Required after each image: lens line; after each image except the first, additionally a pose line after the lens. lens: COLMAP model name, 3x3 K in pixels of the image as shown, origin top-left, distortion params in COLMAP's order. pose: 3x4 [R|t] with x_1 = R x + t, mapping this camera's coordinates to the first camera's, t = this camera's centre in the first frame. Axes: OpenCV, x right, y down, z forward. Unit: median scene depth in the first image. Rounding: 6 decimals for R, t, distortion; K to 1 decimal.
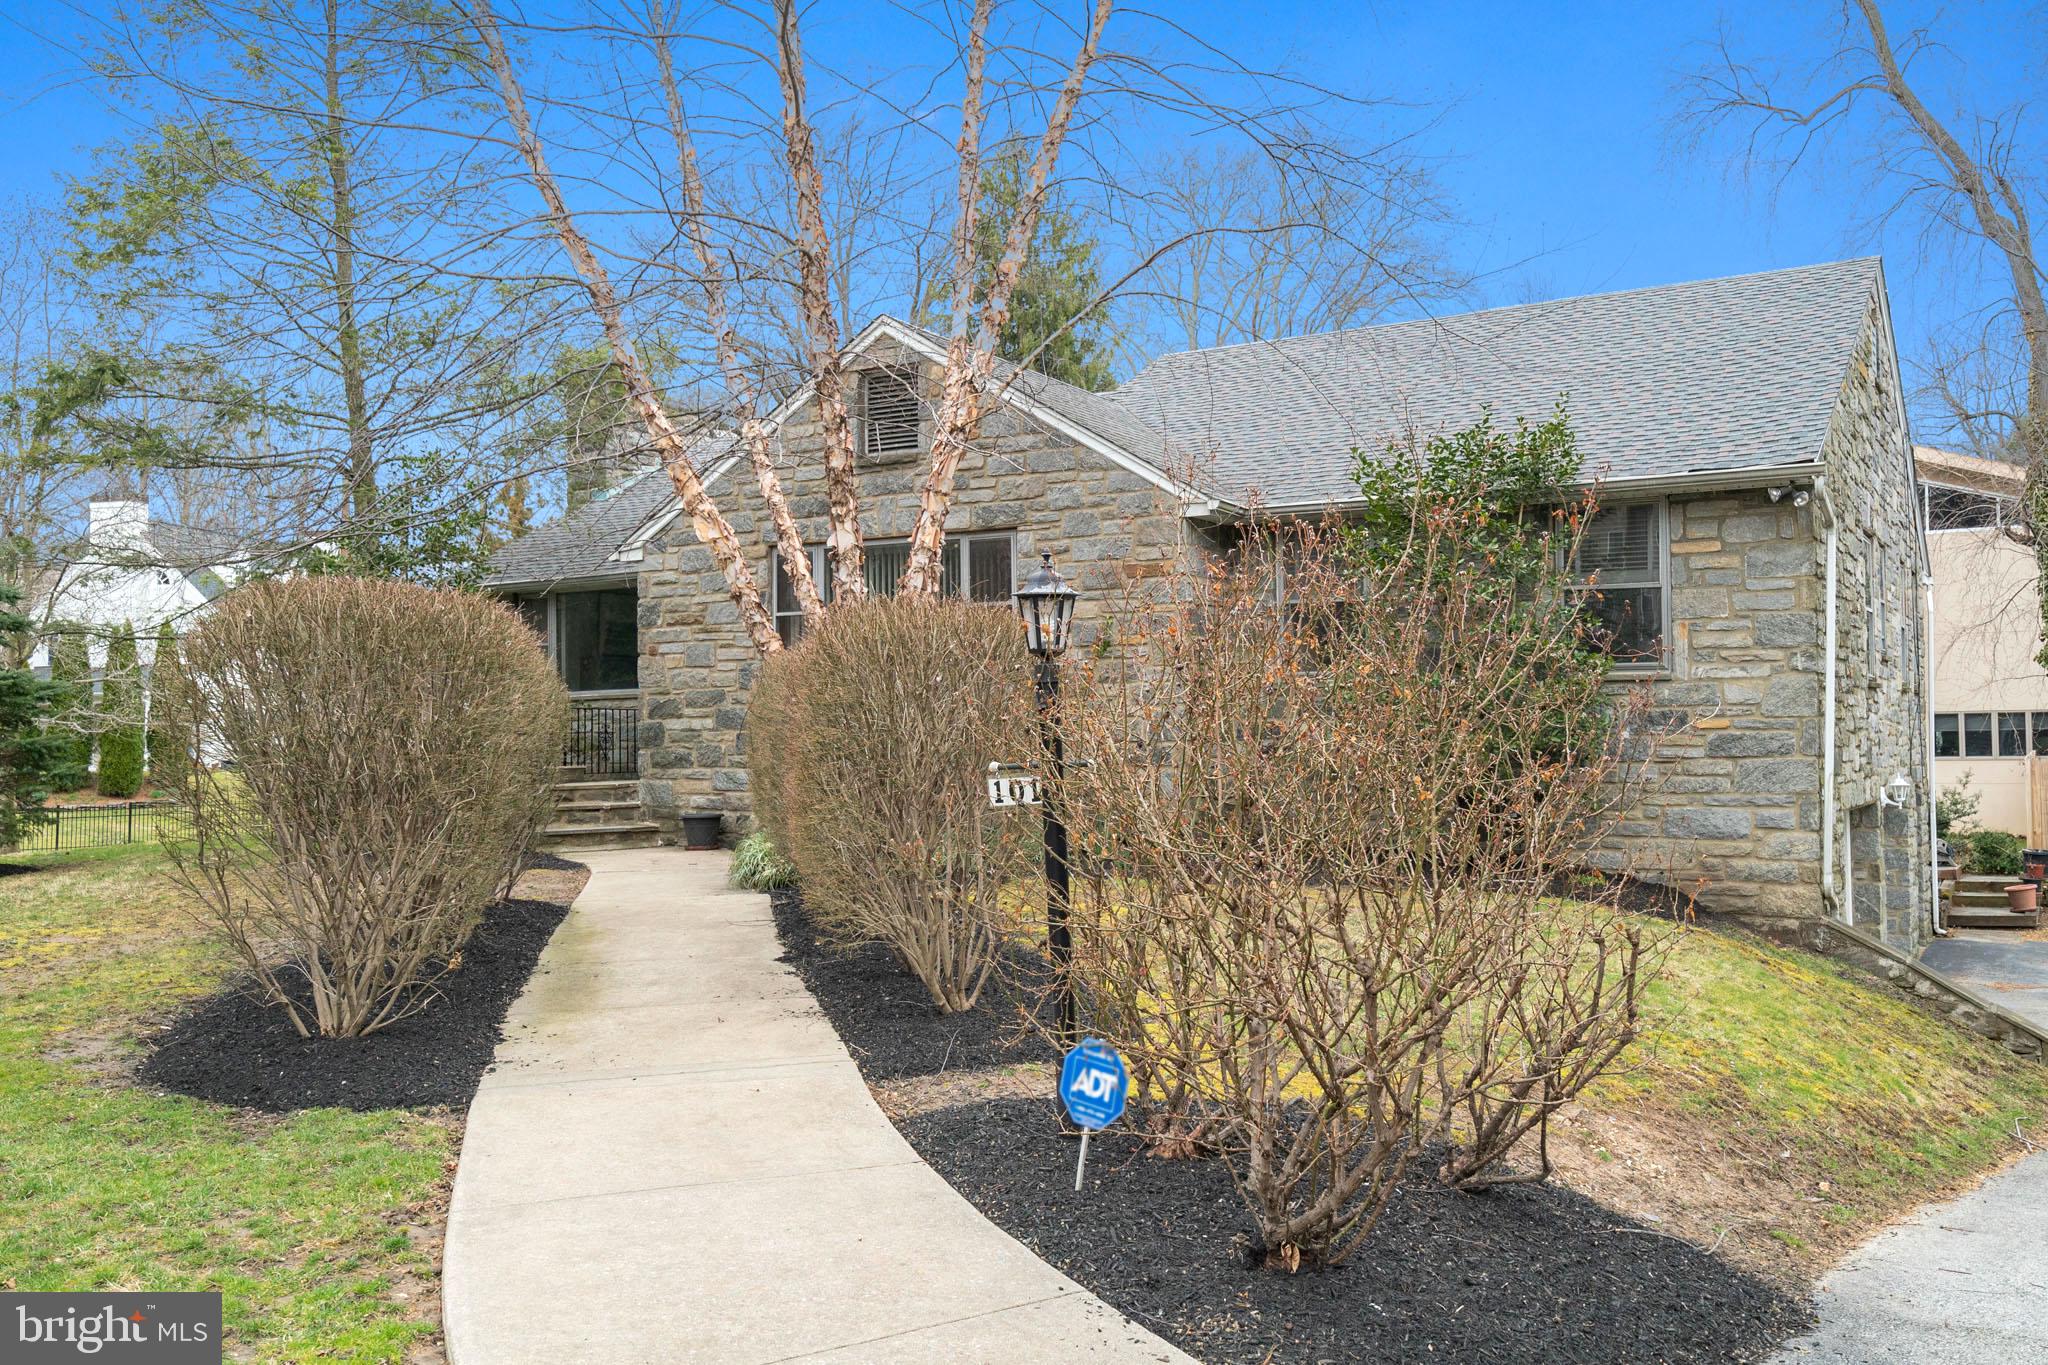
lens RADIAL K [[1746.9, 0, 1023.8], [0, 1746.9, 627.5], [0, 0, 1]] dist [0.000169, -0.000480]
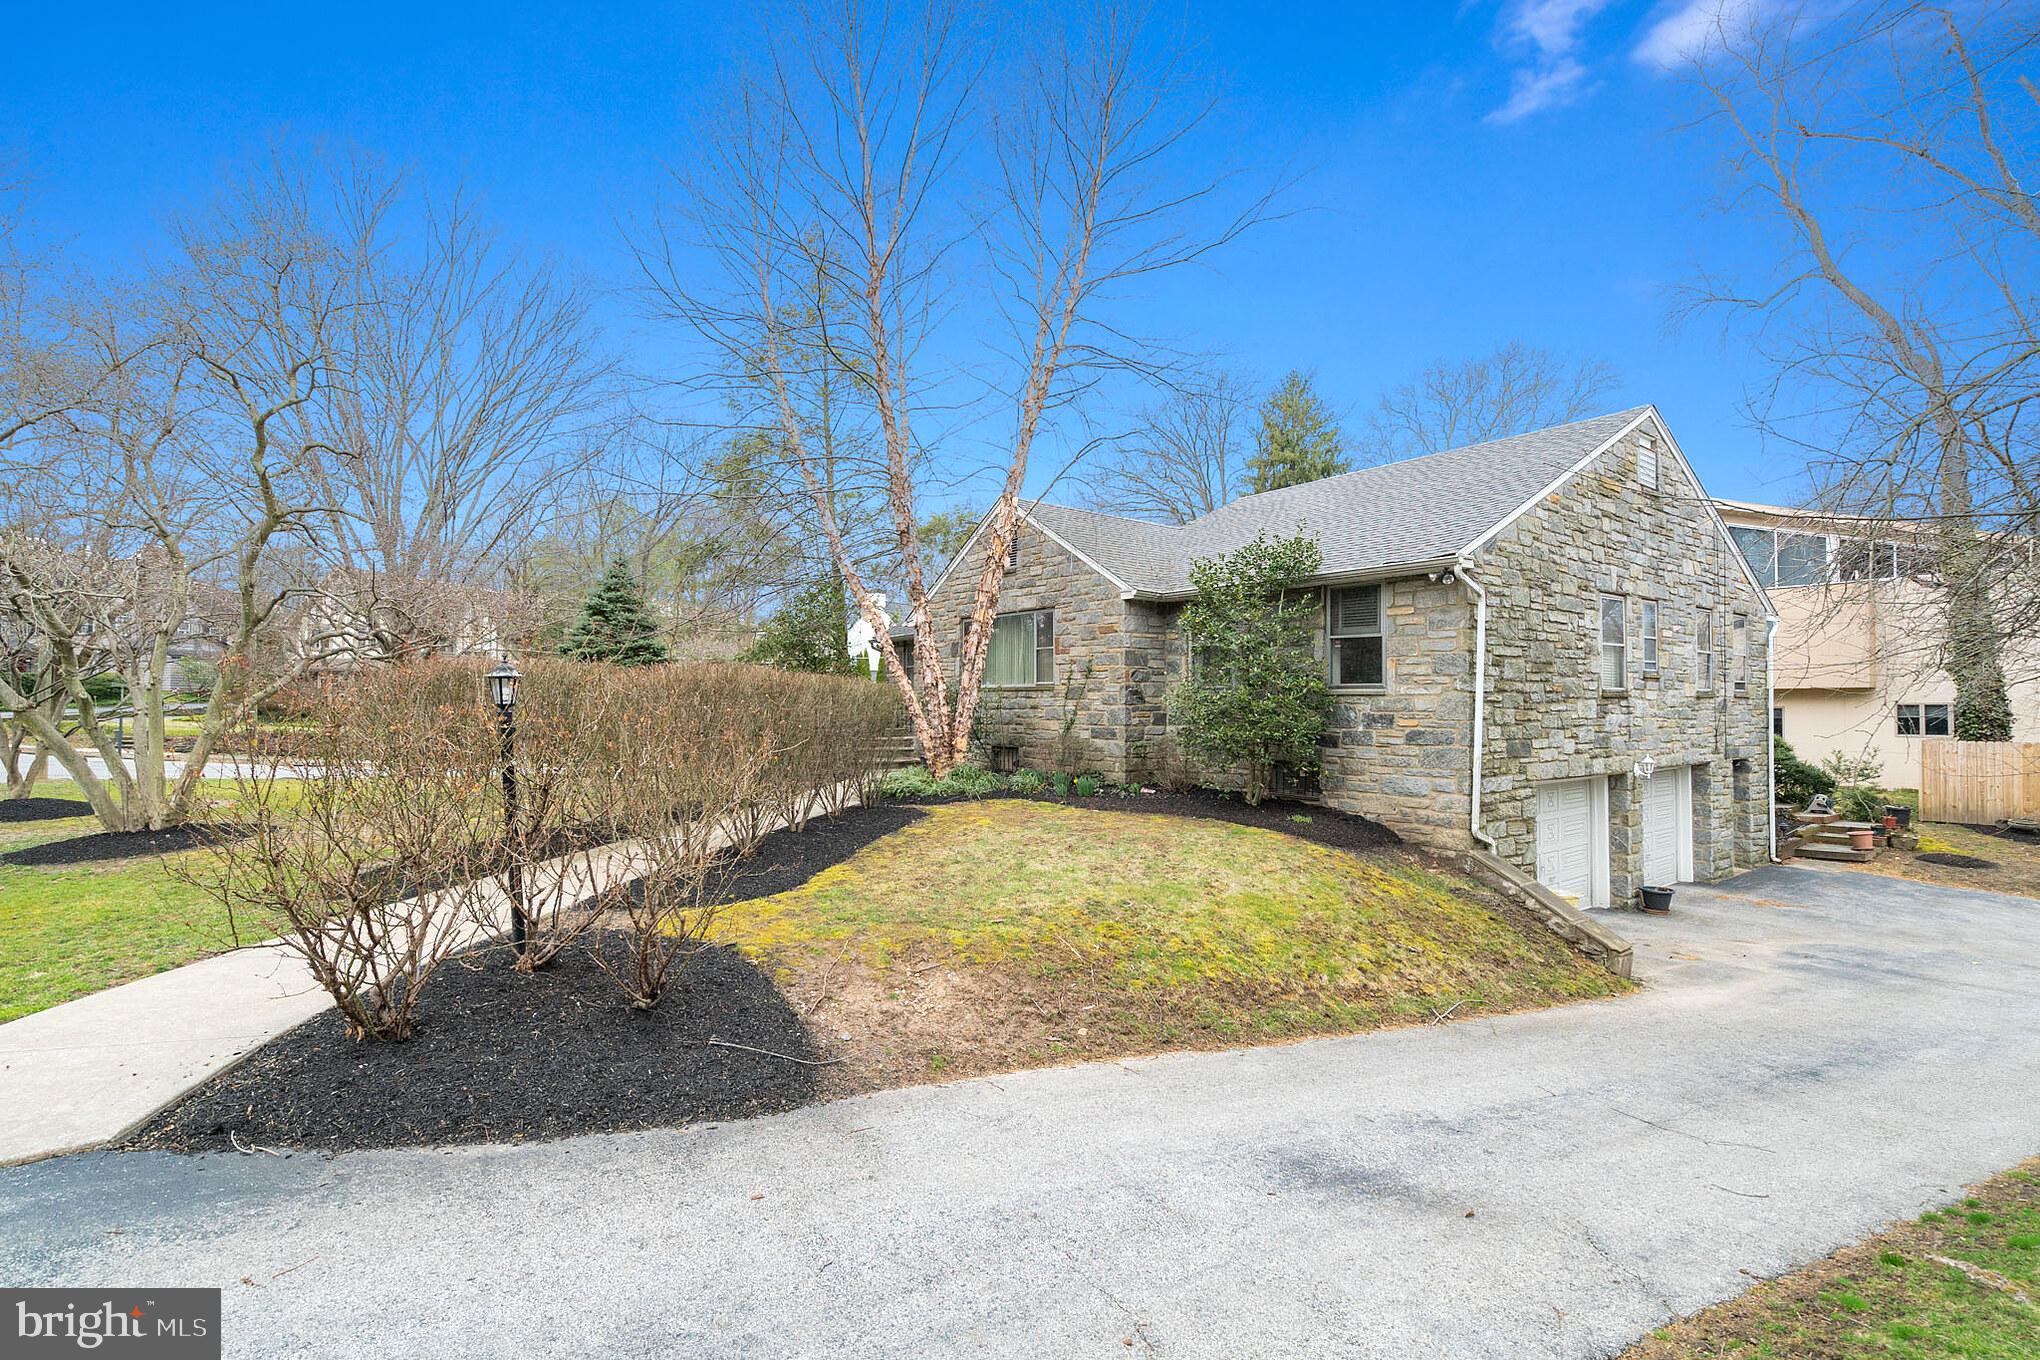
lens RADIAL K [[925.9, 0, 1020.2], [0, 925.9, 647.1], [0, 0, 1]] dist [-0.002513, -0.000226]
pose [[0.926555, -0.010250, -0.376020, 0.383036], [0.011743, 0.999930, 0.001678, -0.018951], [0.375977, -0.005970, 0.926610, 0.093954]]
